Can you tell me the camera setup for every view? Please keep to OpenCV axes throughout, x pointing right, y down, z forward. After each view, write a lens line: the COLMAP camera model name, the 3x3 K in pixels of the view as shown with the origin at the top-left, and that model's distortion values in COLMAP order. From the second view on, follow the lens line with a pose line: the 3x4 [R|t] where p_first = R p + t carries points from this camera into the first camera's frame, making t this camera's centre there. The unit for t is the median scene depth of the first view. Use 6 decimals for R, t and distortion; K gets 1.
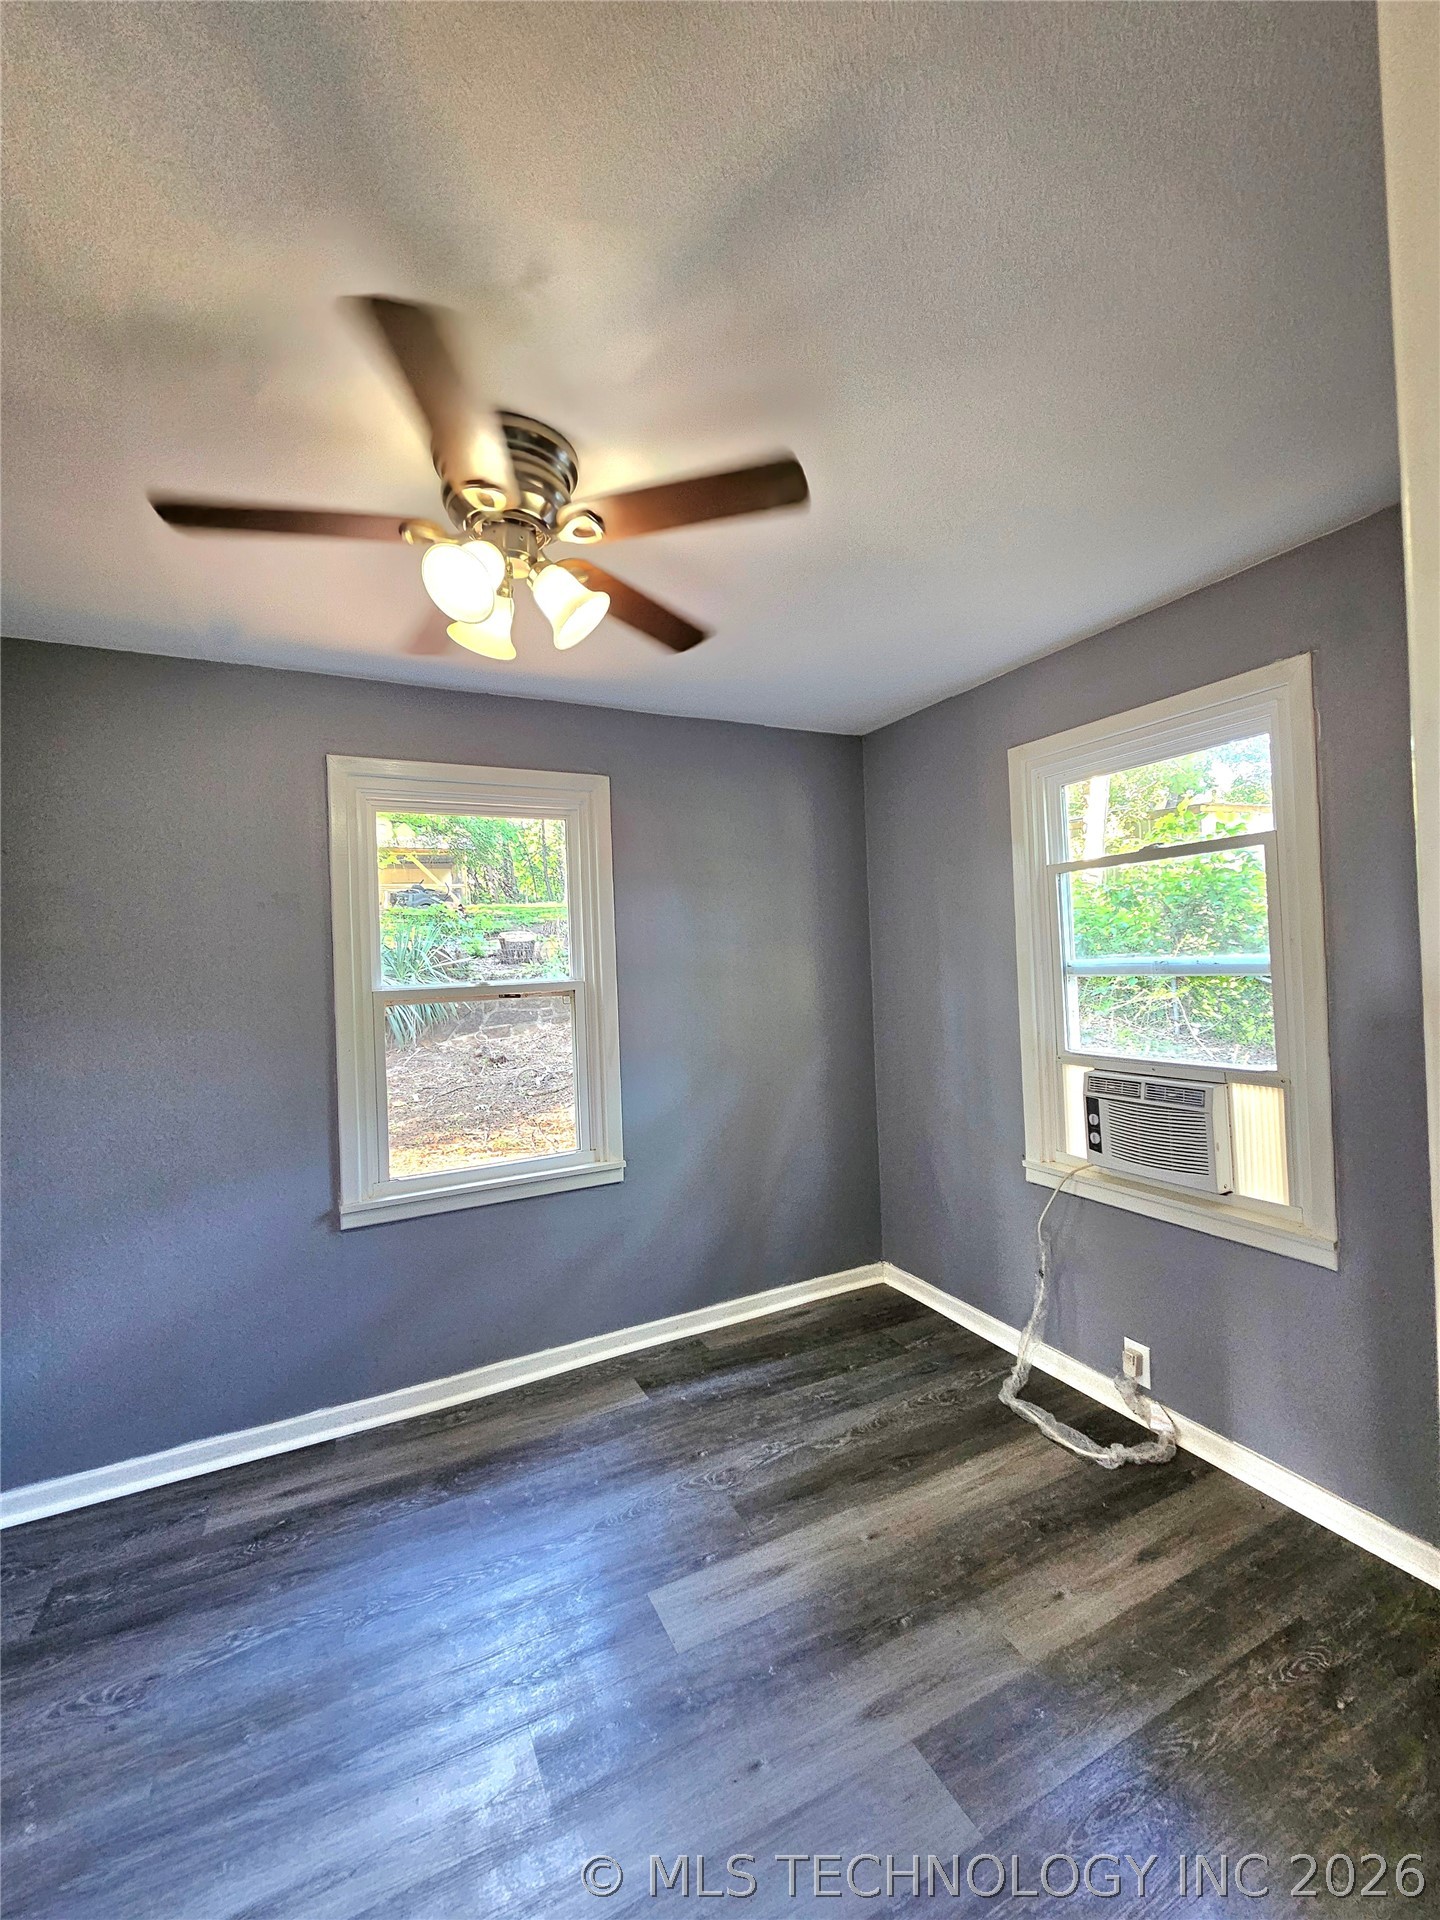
lens RADIAL K [[788.0, 0, 720.4], [0, 788.0, 953.9], [0, 0, 1]] dist [-0.004497, 0.000550]
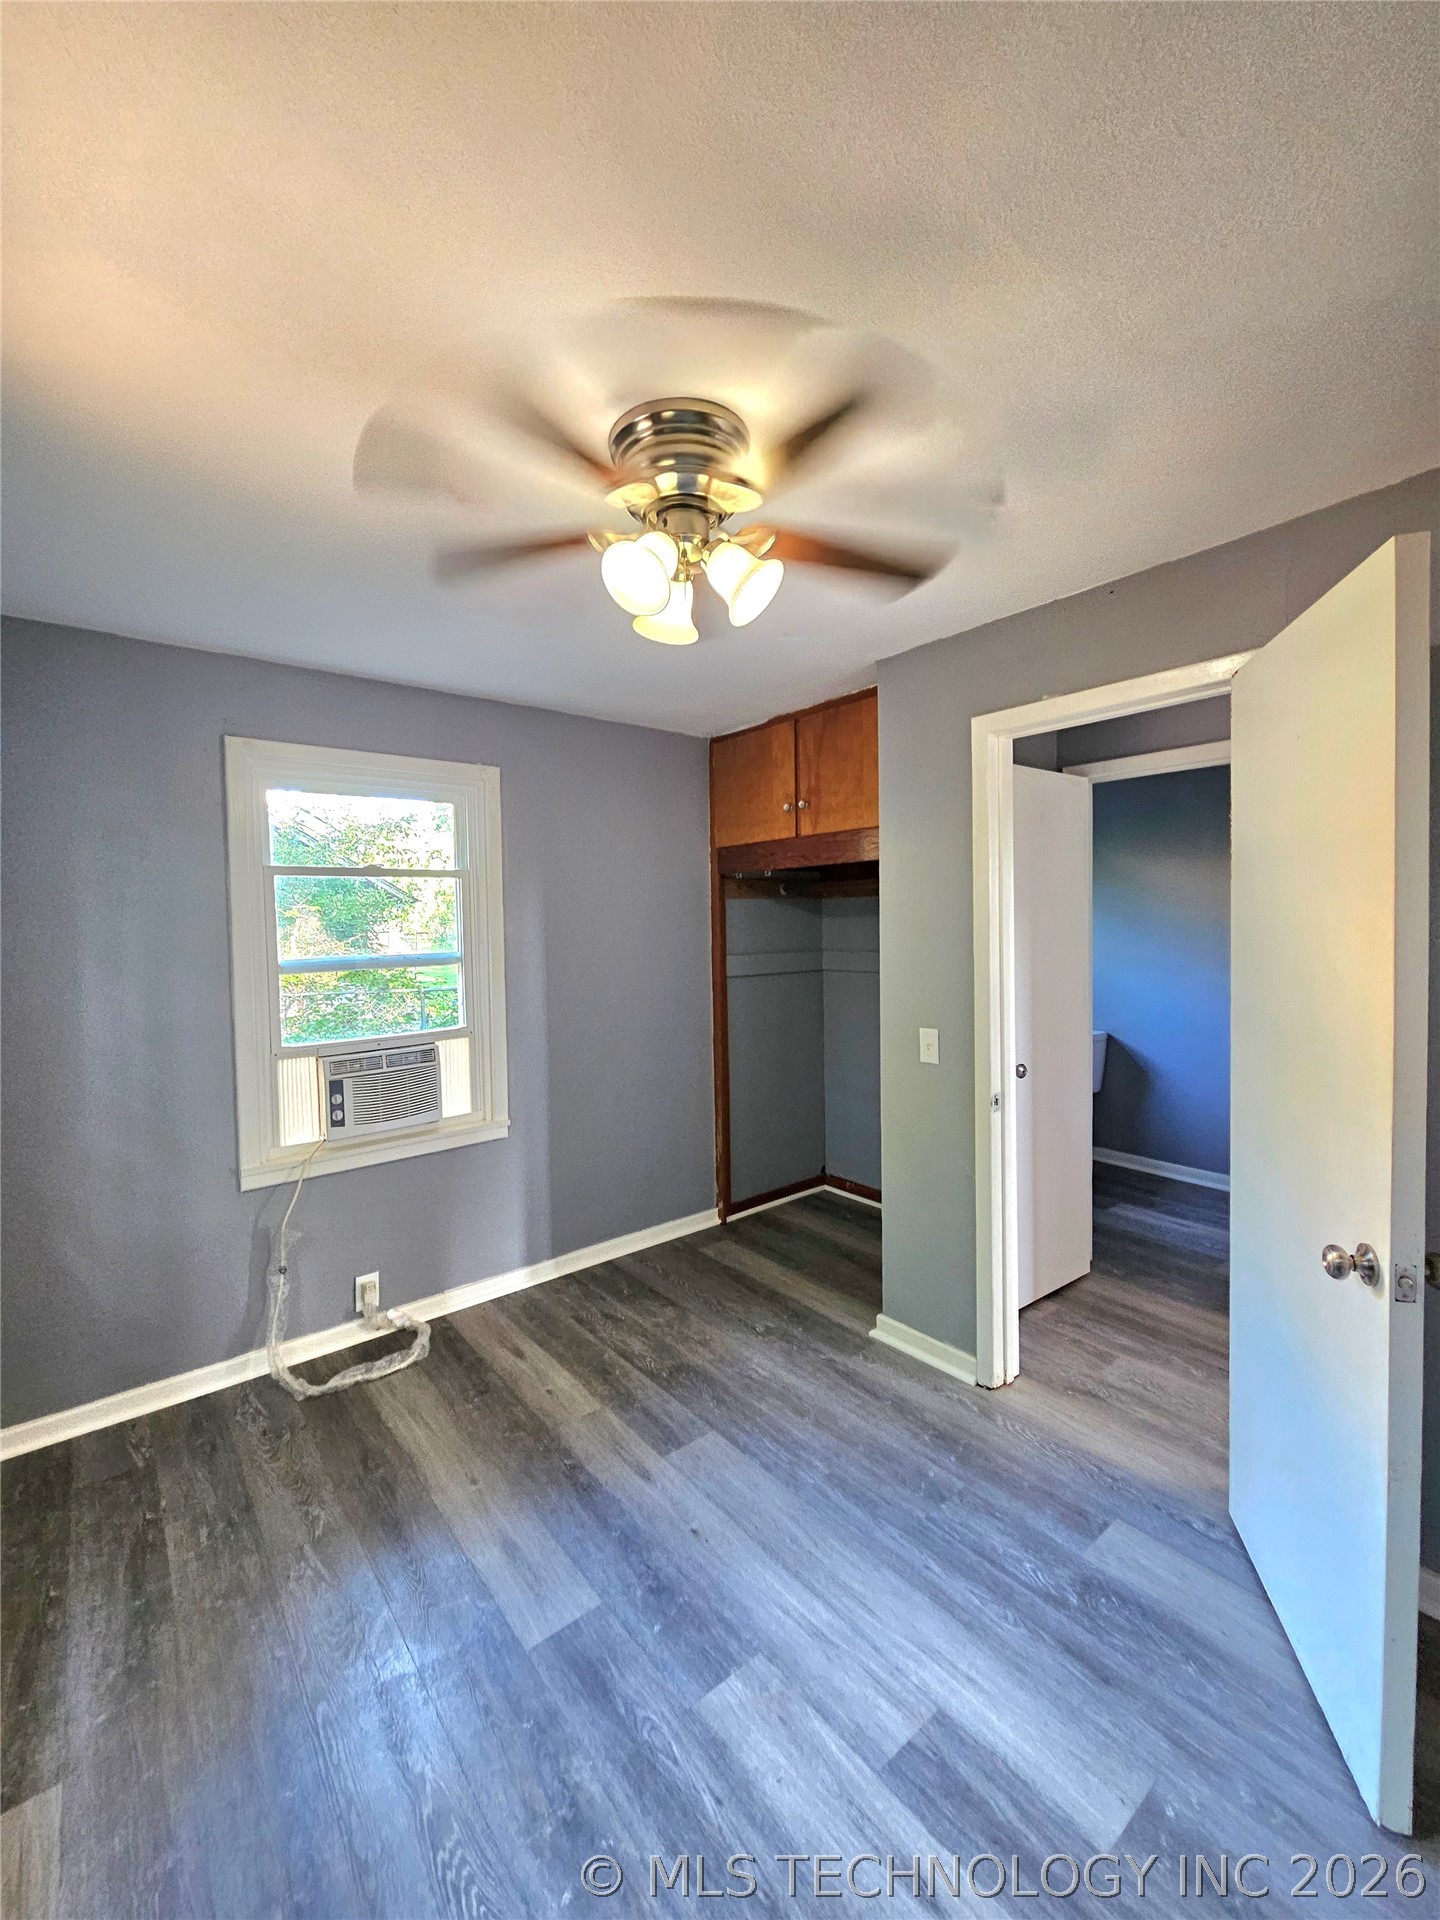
lens RADIAL K [[788.0, 0, 727.0], [0, 788.0, 955.3], [0, 0, 1]] dist [-0.004497, 0.000550]
pose [[-0.219418, -0.001584, 0.975630, -0.787594], [0.024175, 0.999683, 0.007060, 0.009803], [-0.975331, 0.025135, -0.219311, 0.732583]]
